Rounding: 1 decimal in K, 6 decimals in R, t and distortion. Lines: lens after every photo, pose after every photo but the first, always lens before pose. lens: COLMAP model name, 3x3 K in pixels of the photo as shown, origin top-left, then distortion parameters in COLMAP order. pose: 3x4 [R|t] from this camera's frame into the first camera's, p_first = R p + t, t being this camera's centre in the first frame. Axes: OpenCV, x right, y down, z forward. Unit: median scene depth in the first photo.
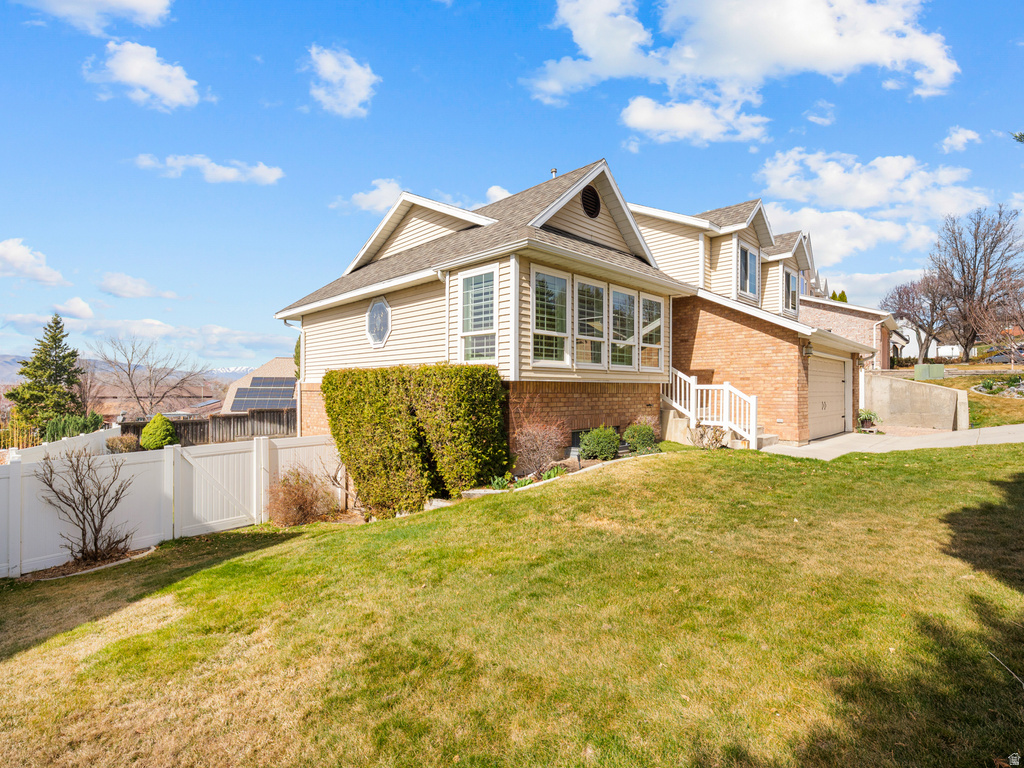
lens RADIAL K [[489.3, 0, 511.1], [0, 489.3, 386.4], [0, 0, 1]] dist [-0.008512, -0.001424]
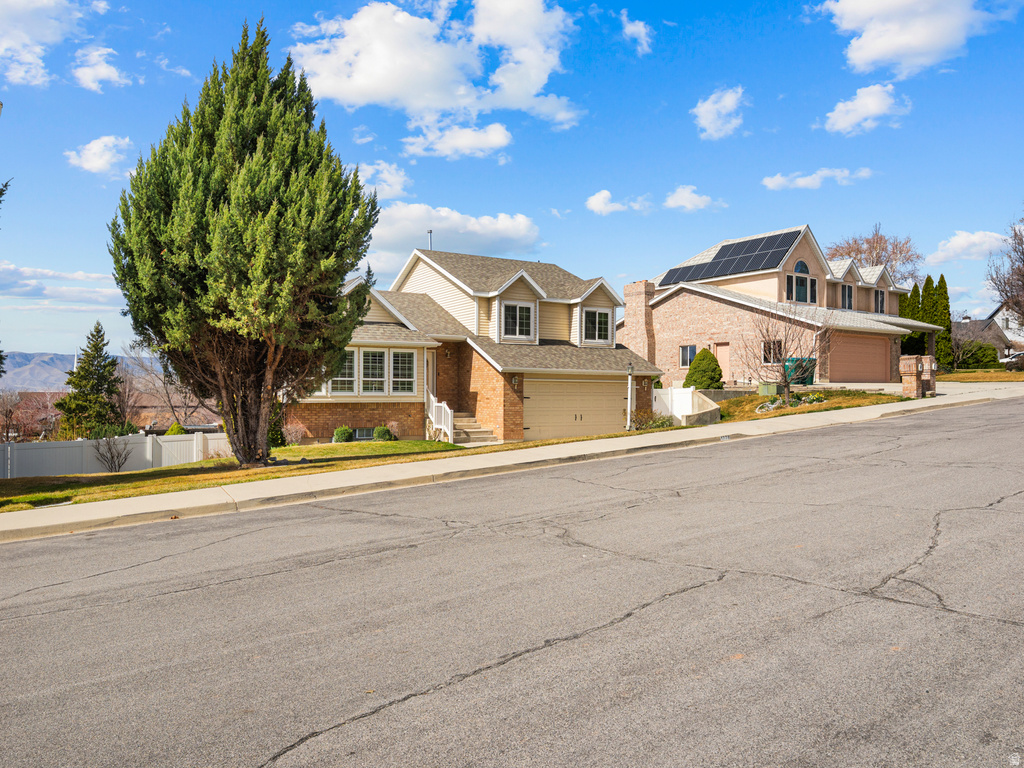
lens RADIAL K [[718.7, 0, 509.7], [0, 718.7, 388.2], [0, 0, 1]] dist [-0.015505, -0.002494]
pose [[0.973758, -0.003261, -0.227563, 0.208968], [0.002189, 0.999985, -0.004966, -0.007260], [0.227575, 0.004337, 0.973751, -0.225746]]
